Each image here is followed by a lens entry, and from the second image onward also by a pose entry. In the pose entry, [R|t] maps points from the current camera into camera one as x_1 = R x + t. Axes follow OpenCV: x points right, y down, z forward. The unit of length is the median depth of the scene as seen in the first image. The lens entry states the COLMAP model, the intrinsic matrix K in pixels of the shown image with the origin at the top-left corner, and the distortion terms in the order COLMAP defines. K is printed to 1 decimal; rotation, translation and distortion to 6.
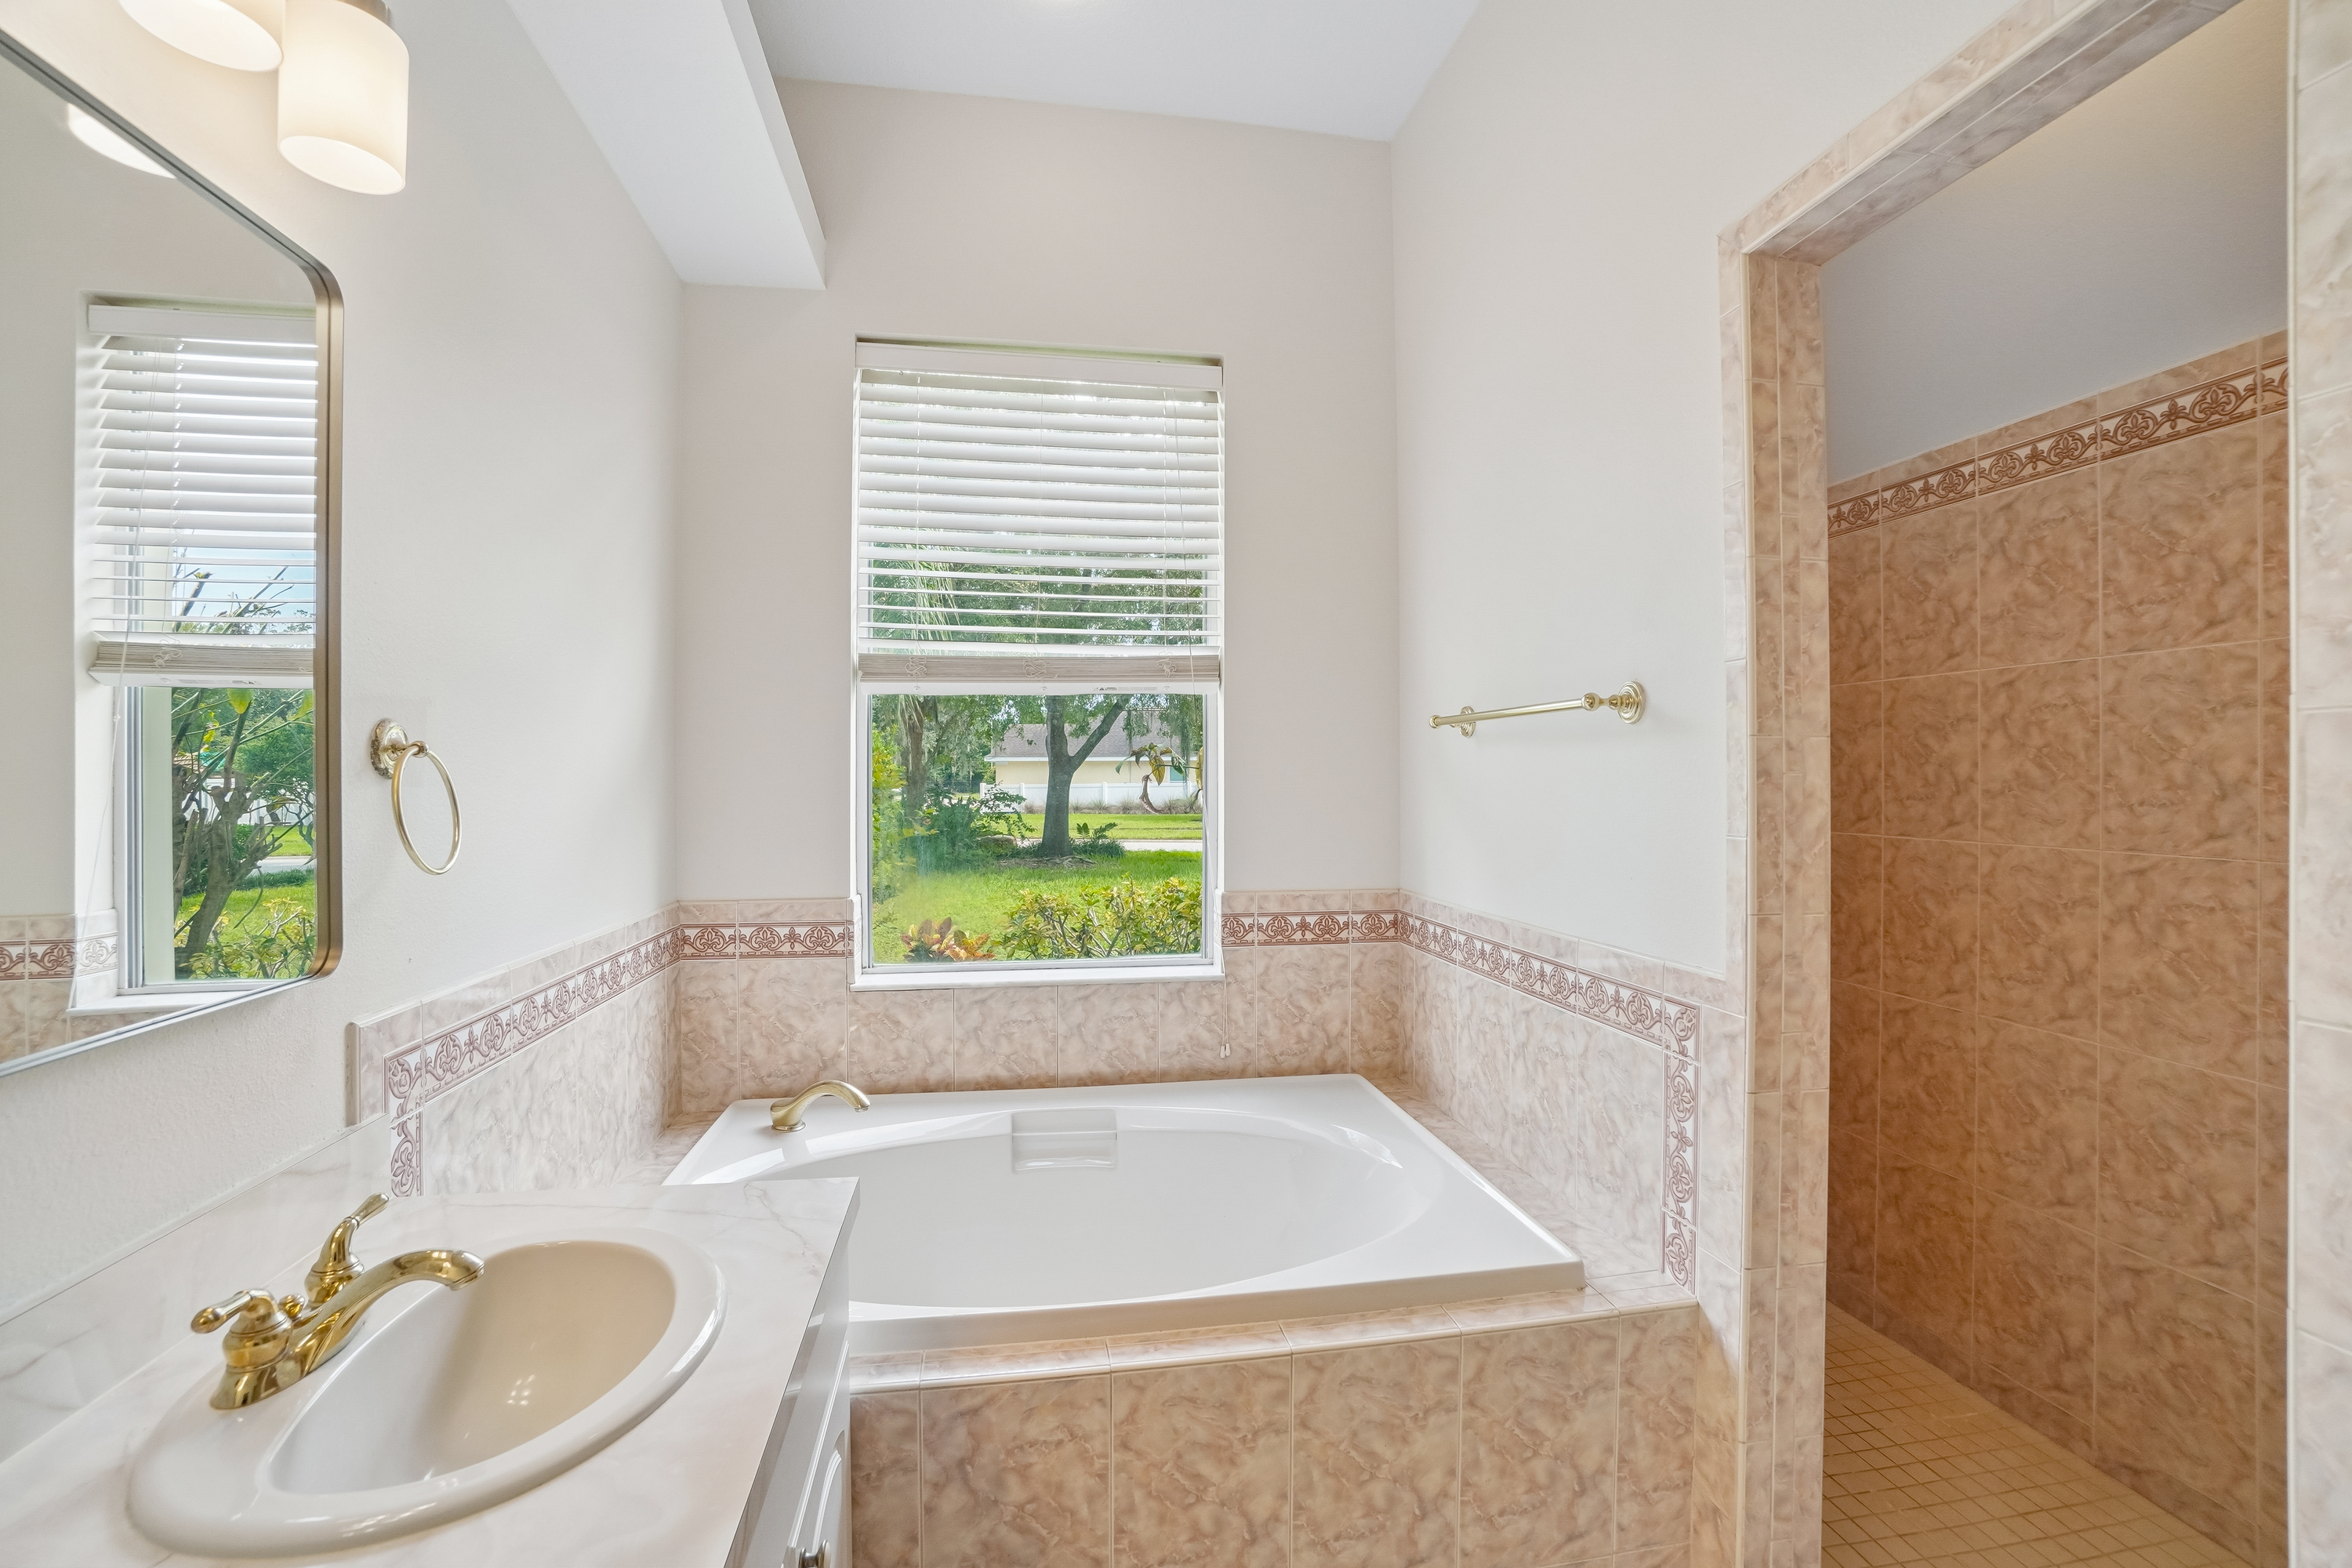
lens RADIAL K [[1032.5, 0, 1184.9], [0, 1032.5, 778.7], [0, 0, 1]] dist [-0.064329, 0.023010]
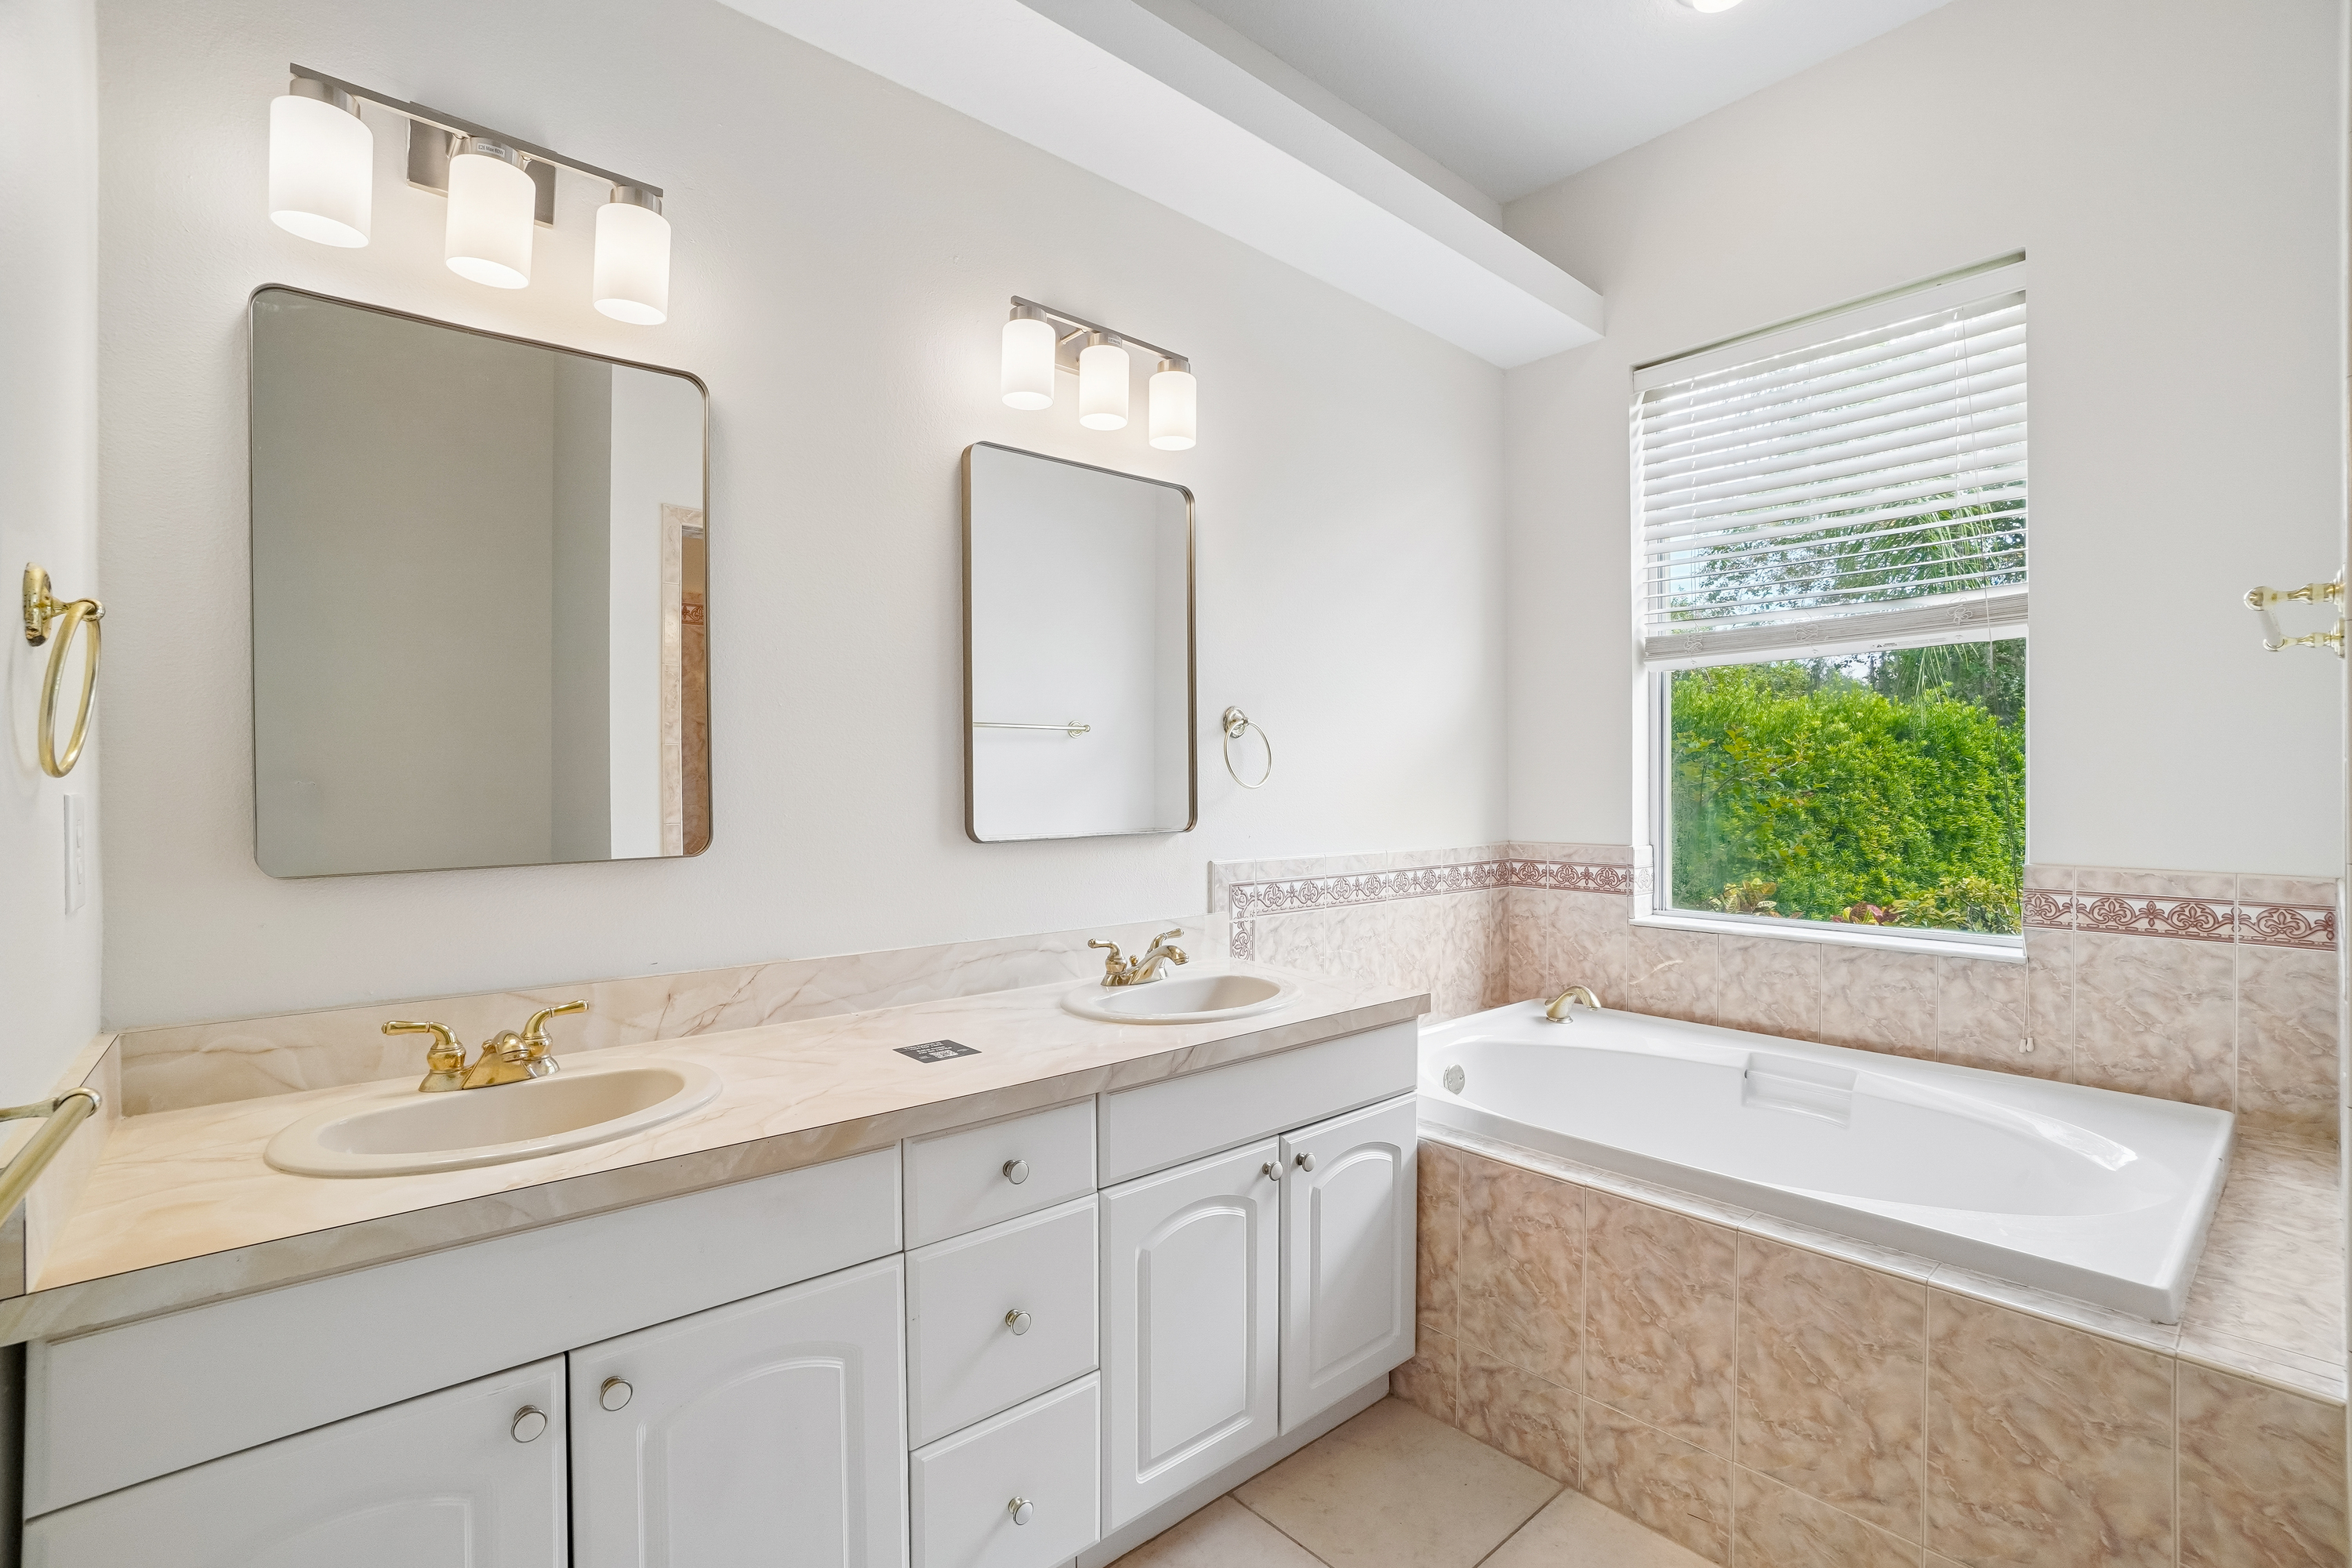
lens RADIAL K [[1031.5, 0, 1187.1], [0, 1031.5, 774.9], [0, 0, 1]] dist [-0.060817, 0.021431]
pose [[0.530875, -0.004390, -0.847439, 0.400846], [0.002973, 0.999990, -0.003318, 0.037807], [0.847445, -0.000758, 0.530883, -0.056045]]
